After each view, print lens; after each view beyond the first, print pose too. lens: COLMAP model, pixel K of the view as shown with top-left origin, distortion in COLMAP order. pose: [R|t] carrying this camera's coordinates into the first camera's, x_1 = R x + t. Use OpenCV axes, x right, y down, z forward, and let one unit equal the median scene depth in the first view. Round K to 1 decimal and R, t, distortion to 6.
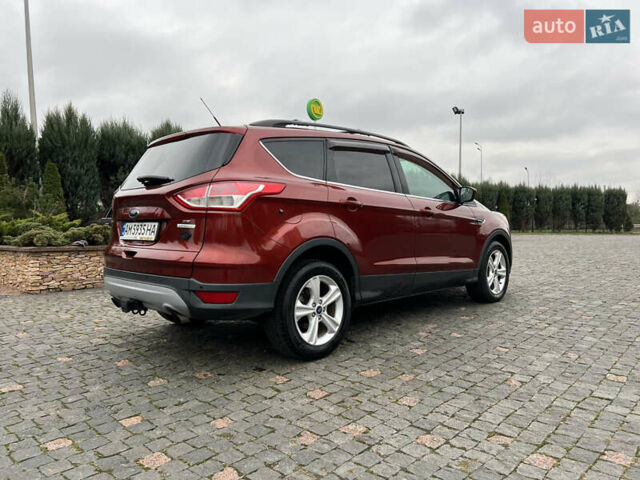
lens RADIAL K [[477.0, 0, 319.7], [0, 477.0, 240.6], [0, 0, 1]] dist [0.048929, -0.056214]
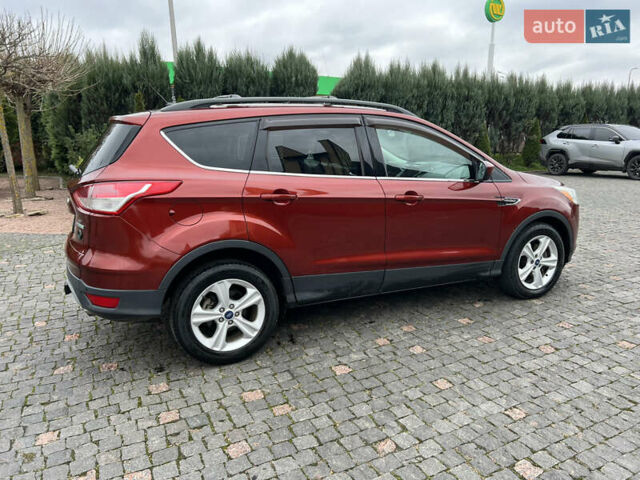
lens RADIAL K [[477.0, 0, 308.3], [0, 477.0, 247.6], [0, 0, 1]] dist [0.048929, -0.056214]
pose [[0.937857, 0.081648, -0.337281, 0.427990], [-0.019969, 0.983014, 0.182441, -0.150244], [0.346448, -0.164368, 0.923557, 0.202765]]
